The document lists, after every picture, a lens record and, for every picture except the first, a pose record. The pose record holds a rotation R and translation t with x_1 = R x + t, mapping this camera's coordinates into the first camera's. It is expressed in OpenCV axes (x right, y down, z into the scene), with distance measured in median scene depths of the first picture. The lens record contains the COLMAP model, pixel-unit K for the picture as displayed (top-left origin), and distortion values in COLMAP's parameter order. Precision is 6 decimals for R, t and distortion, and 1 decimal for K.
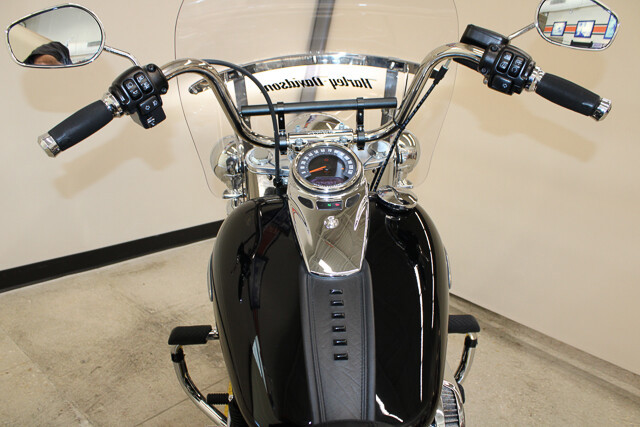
lens RADIAL K [[525.6, 0, 320.0], [0, 525.6, 213.5], [0, 0, 1]] dist [-0.166608, 0.148926]
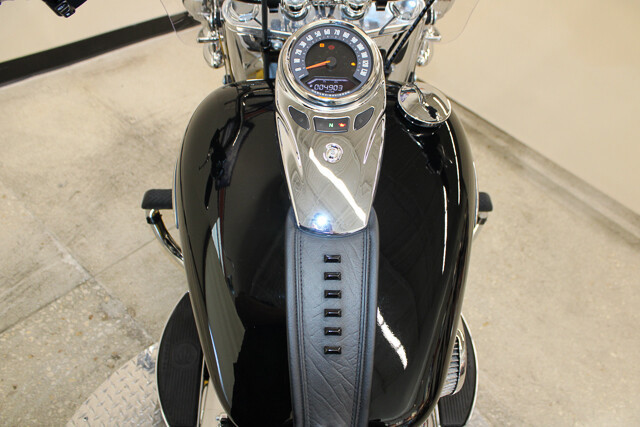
lens RADIAL K [[525.6, 0, 320.0], [0, 525.6, 213.5], [0, 0, 1]] dist [-0.166608, 0.148926]
pose [[0.998515, 0.051493, 0.017790, -0.002044], [-0.054023, 0.893722, 0.445357, -0.112301], [0.007033, -0.445656, 0.895176, 0.146515]]
